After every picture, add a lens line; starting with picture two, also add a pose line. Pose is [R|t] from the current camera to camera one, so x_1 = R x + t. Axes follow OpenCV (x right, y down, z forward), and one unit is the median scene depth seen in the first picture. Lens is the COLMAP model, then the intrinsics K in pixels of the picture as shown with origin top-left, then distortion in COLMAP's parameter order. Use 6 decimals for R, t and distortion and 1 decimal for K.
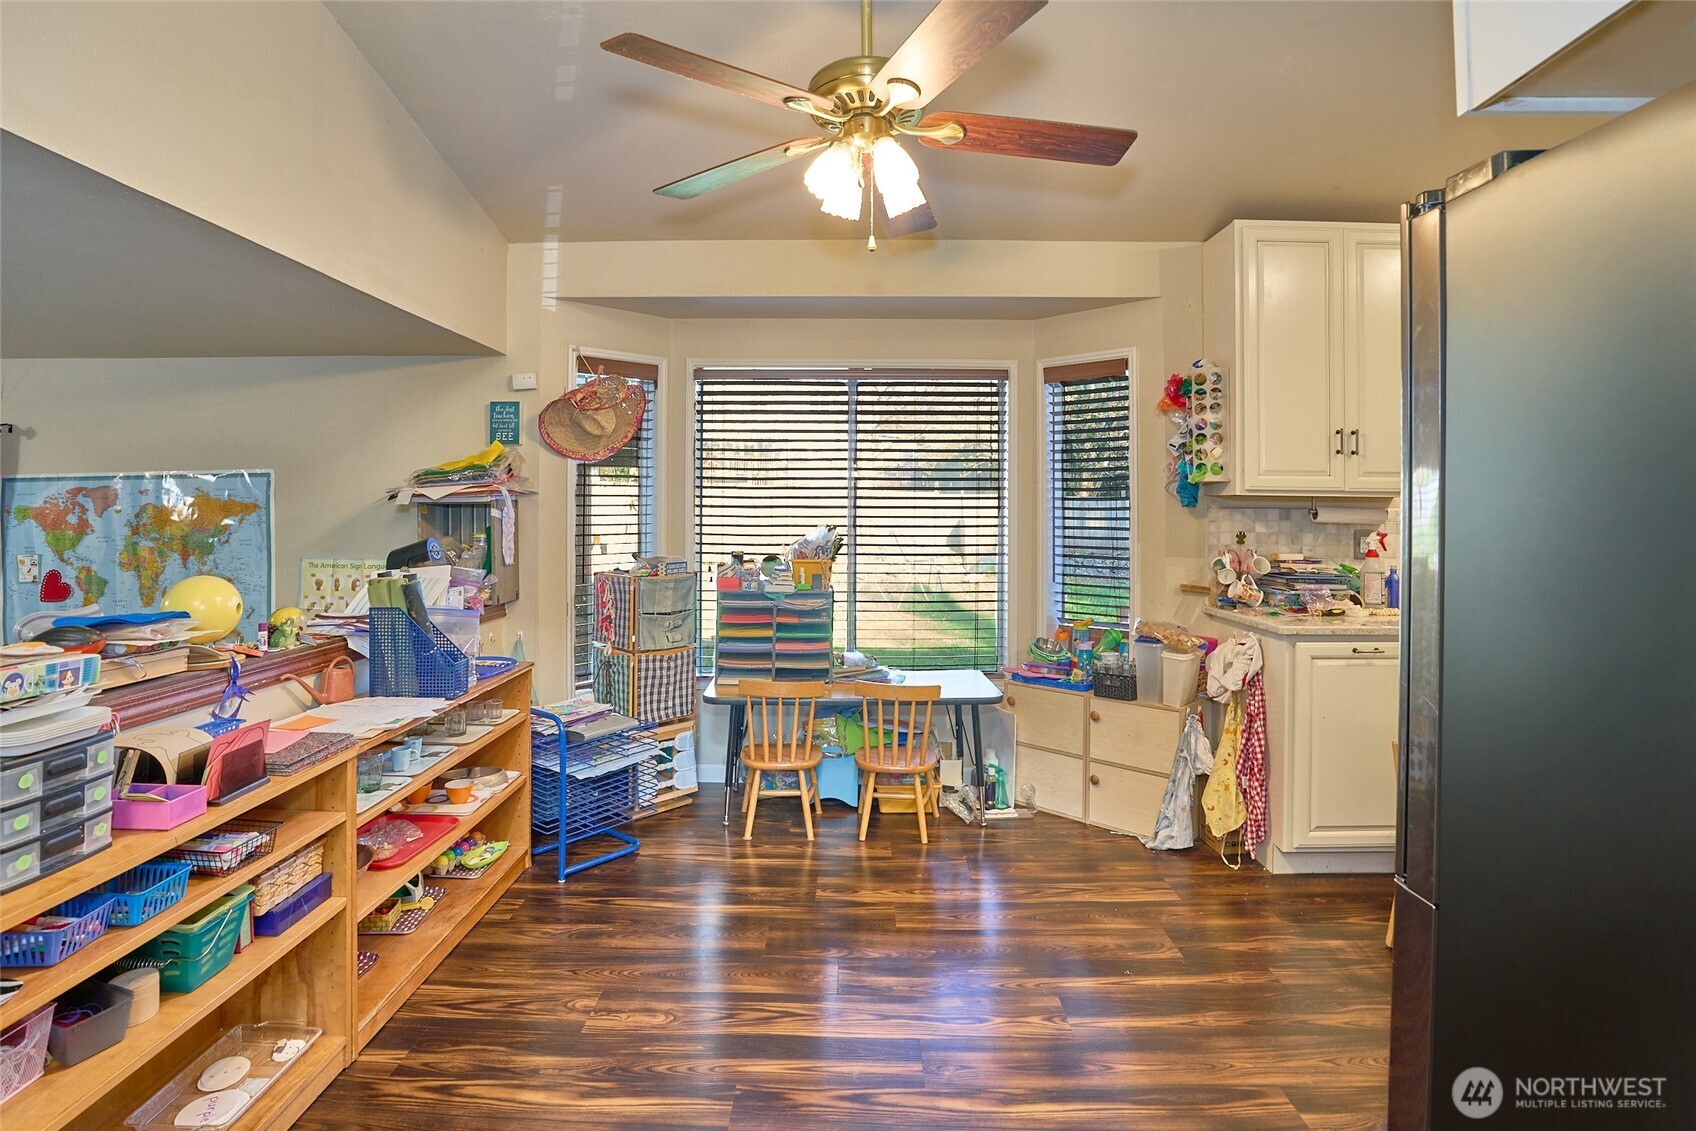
lens RADIAL K [[768.7, 0, 875.2], [0, 768.7, 502.5], [0, 0, 1]] dist [0.002239, 0.000151]
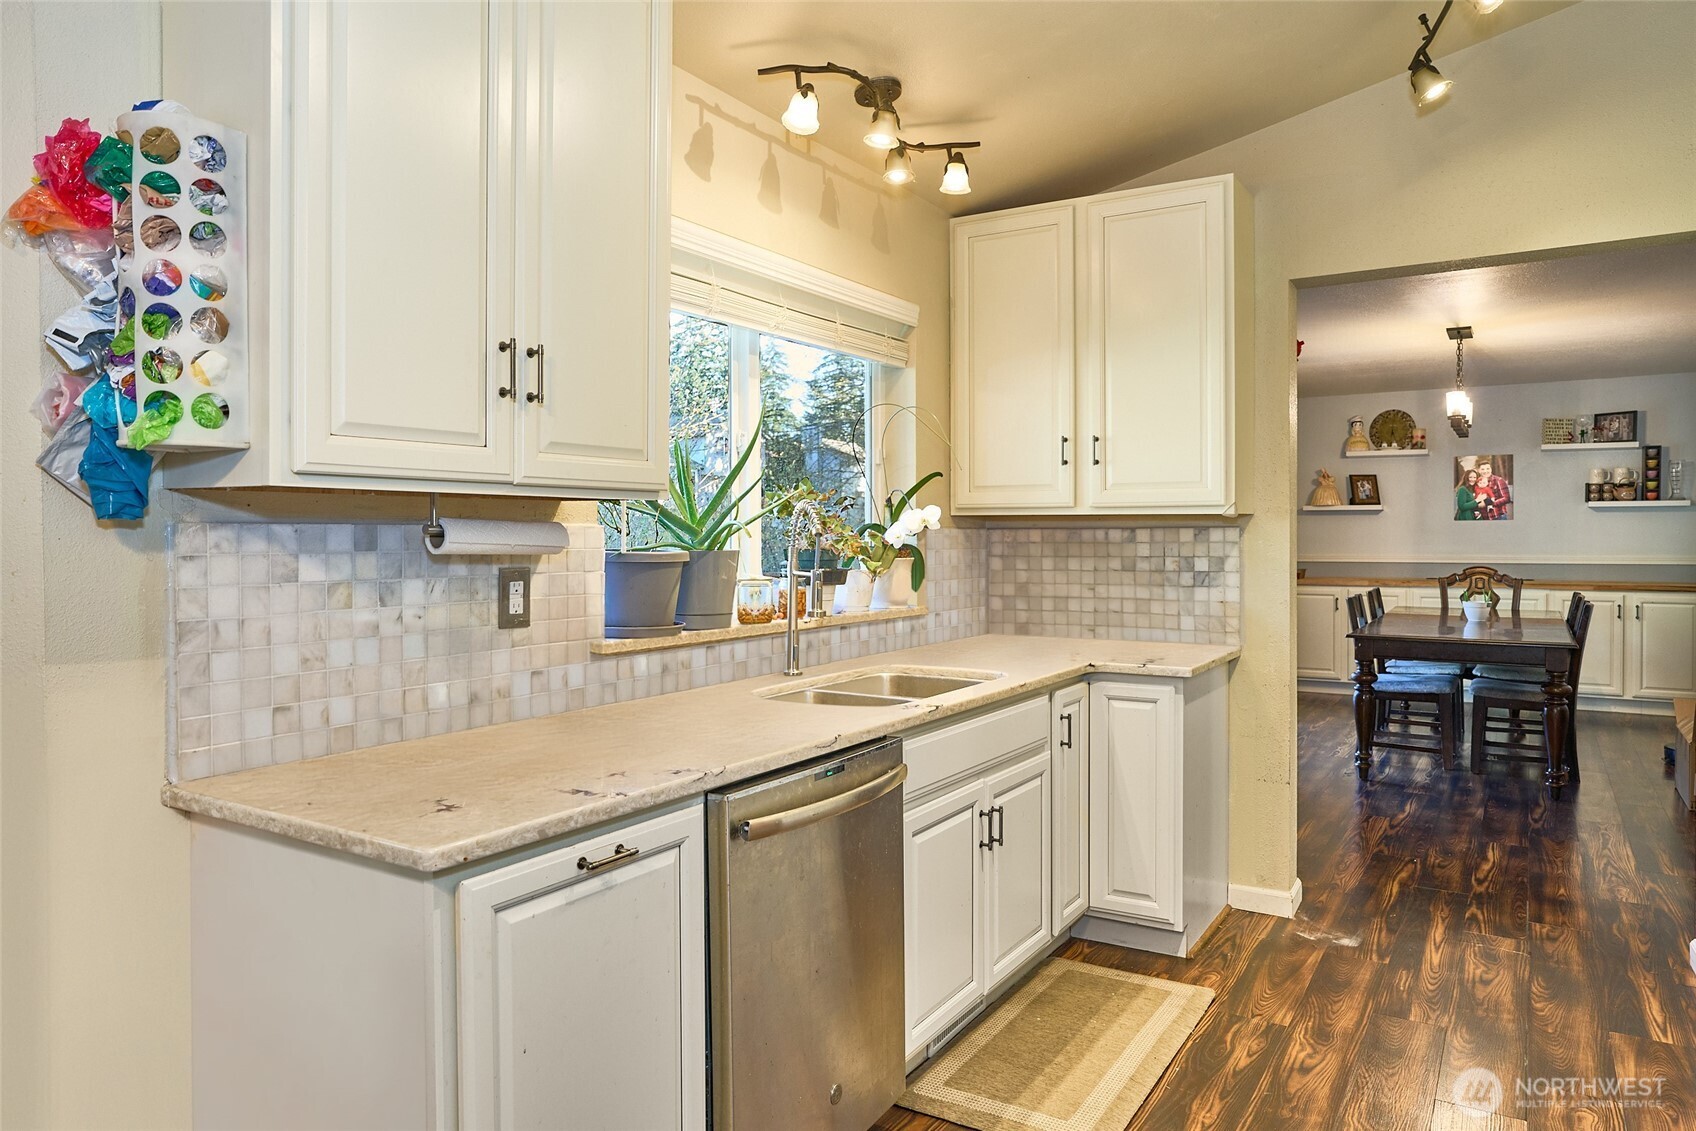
lens RADIAL K [[1085.5, 0, 849.3], [0, 1085.5, 528.3], [0, 0, 1]] dist [-0.001711, 0.002090]
pose [[0.526351, -0.006505, 0.850243, 0.170266], [-0.000806, 0.999966, 0.008150, 0.005907], [-0.850267, -0.004975, 0.526328, 0.477981]]
